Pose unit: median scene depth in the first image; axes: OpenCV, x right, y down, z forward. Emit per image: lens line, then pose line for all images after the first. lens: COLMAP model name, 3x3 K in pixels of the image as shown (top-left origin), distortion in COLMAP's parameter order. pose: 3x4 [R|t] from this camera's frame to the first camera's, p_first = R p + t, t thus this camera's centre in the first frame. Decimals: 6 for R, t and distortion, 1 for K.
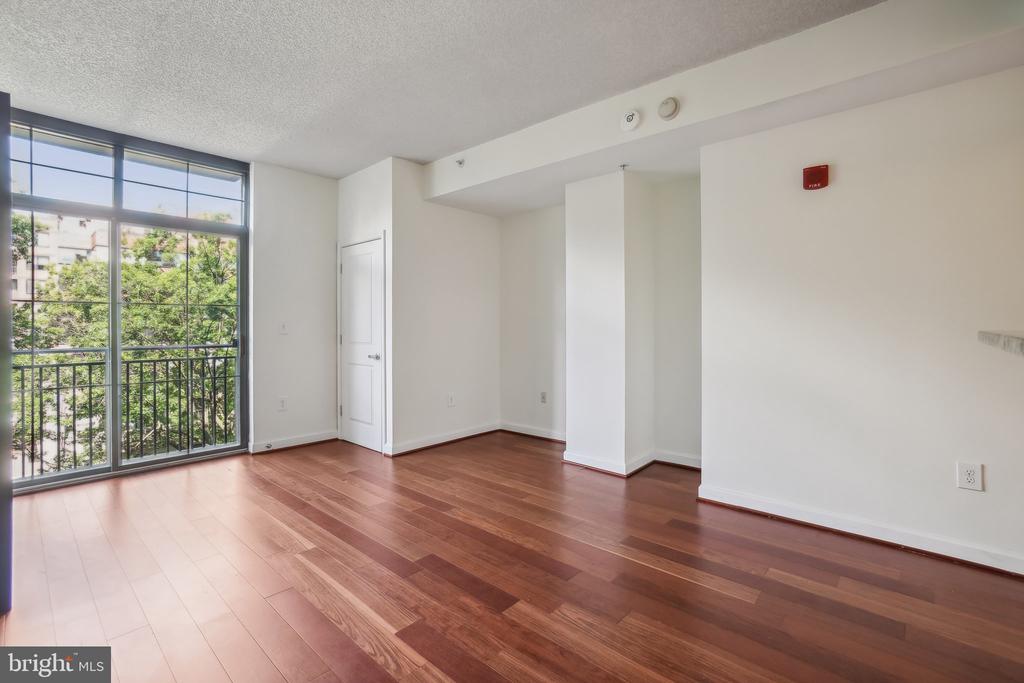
lens RADIAL K [[460.0, 0, 501.8], [0, 460.0, 326.0], [0, 0, 1]] dist [-0.020060, 0.000027]
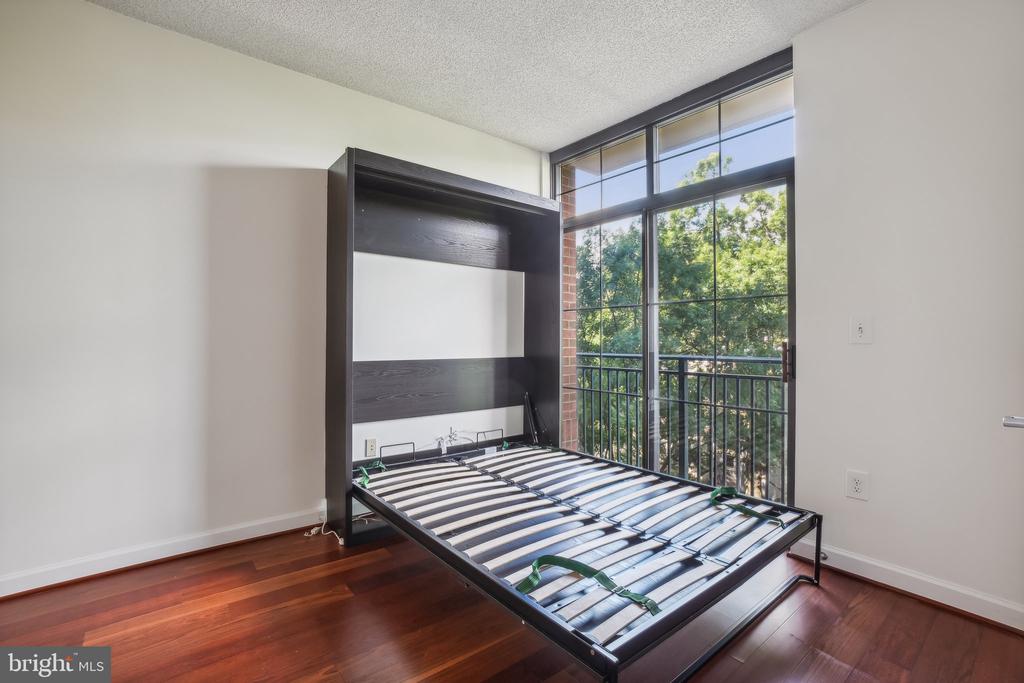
lens RADIAL K [[459.3, 0, 512.9], [0, 459.3, 334.2], [0, 0, 1]] dist [-0.053685, 0.019051]
pose [[-0.143381, -0.007353, -0.989640, 0.053604], [-0.000116, 0.999973, -0.007413, 0.013054], [0.989668, -0.000949, -0.143378, 0.774901]]
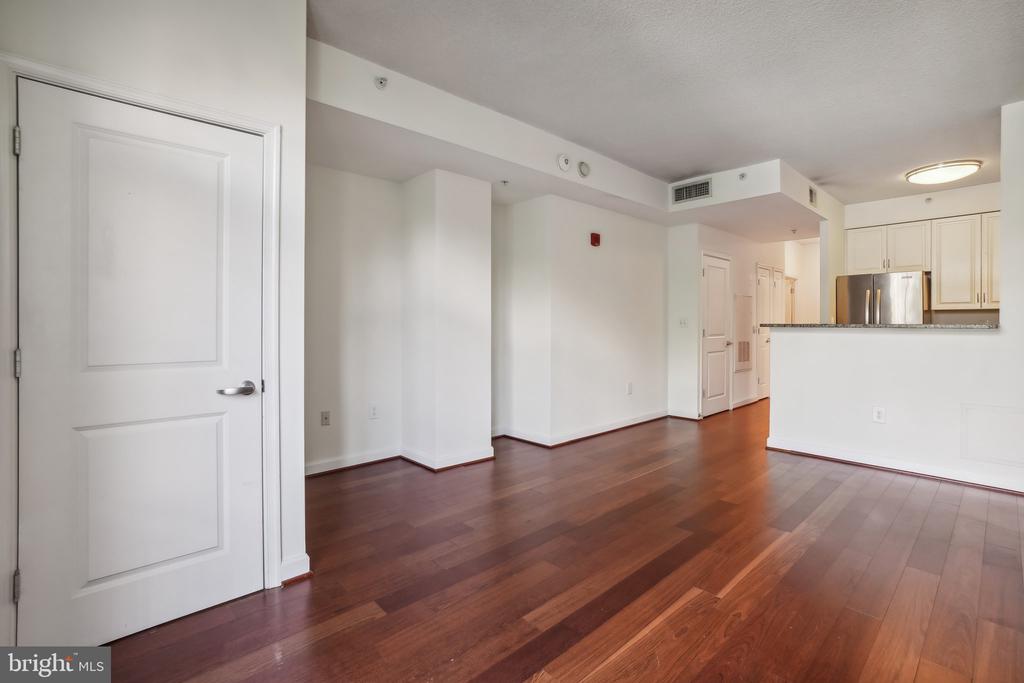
lens RADIAL K [[463.6, 0, 512.0], [0, 463.6, 341.5], [0, 0, 1]] dist [-0.054780, 0.020087]
pose [[0.083054, -0.031061, 0.996061, -0.743428], [-0.000917, 0.999511, 0.031245, 0.007451], [-0.996545, -0.003509, 0.082984, 0.756555]]
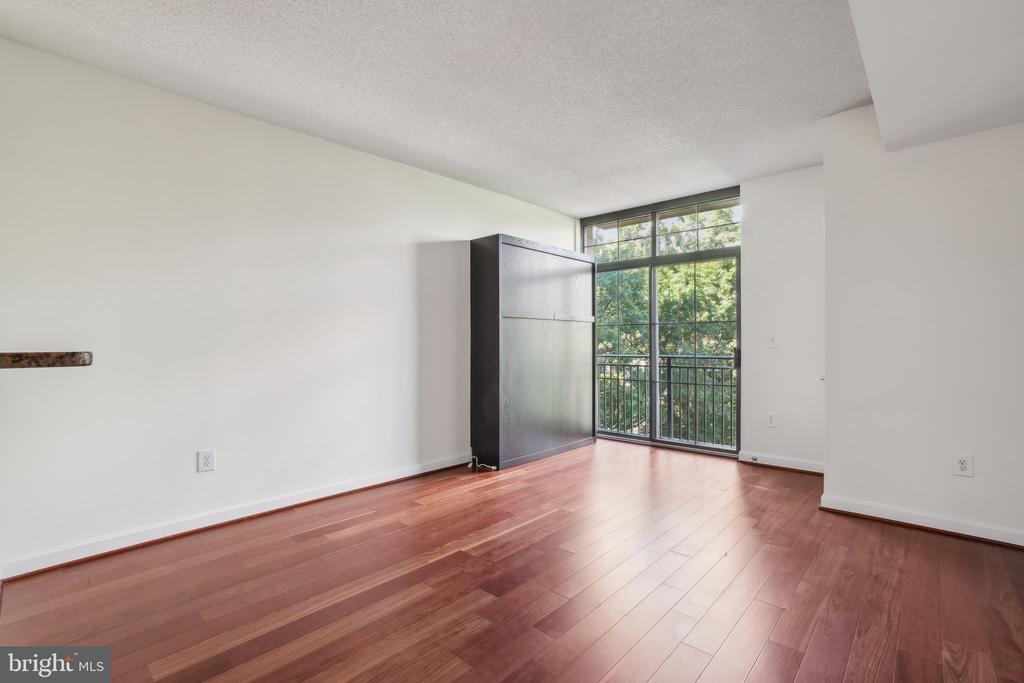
lens RADIAL K [[469.9, 0, 520.3], [0, 469.9, 344.0], [0, 0, 1]] dist [-0.016222, 0.000516]
pose [[0.019059, 0.008078, -0.999786, 0.546065], [0.004282, 0.999958, 0.008161, -0.000730], [0.999809, -0.004437, 0.019023, 0.498633]]
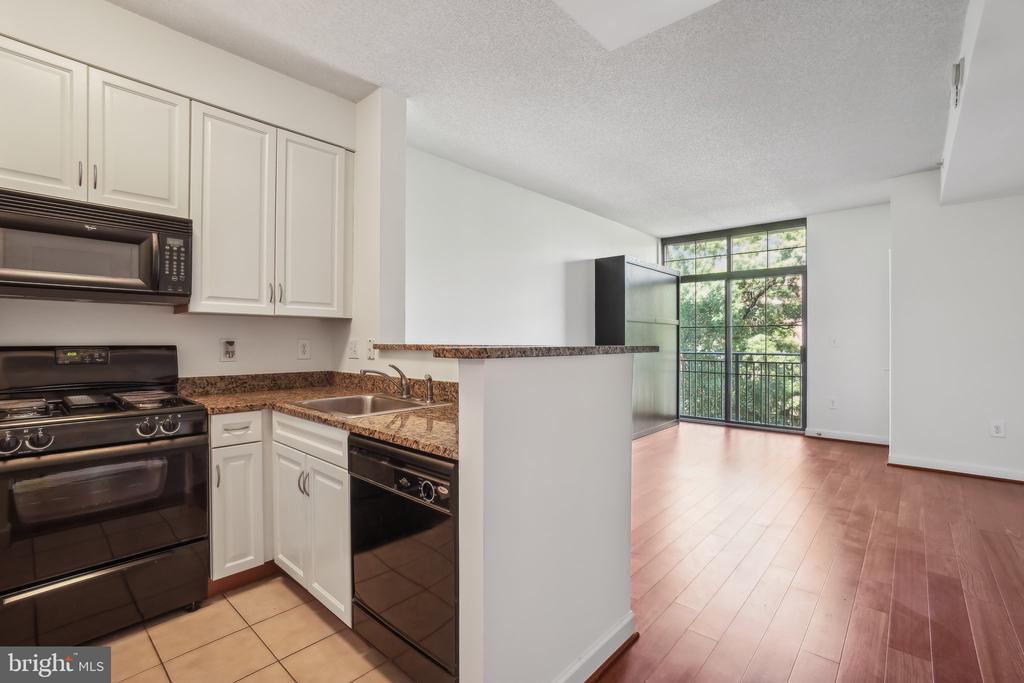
lens RADIAL K [[463.6, 0, 512.0], [0, 463.6, 341.5], [0, 0, 1]] dist [-0.054780, 0.020087]
pose [[0.017609, 0.004706, -0.999834, 0.792224], [0.000231, 0.999989, 0.004711, -0.001527], [0.999845, -0.000314, 0.017608, 0.130148]]
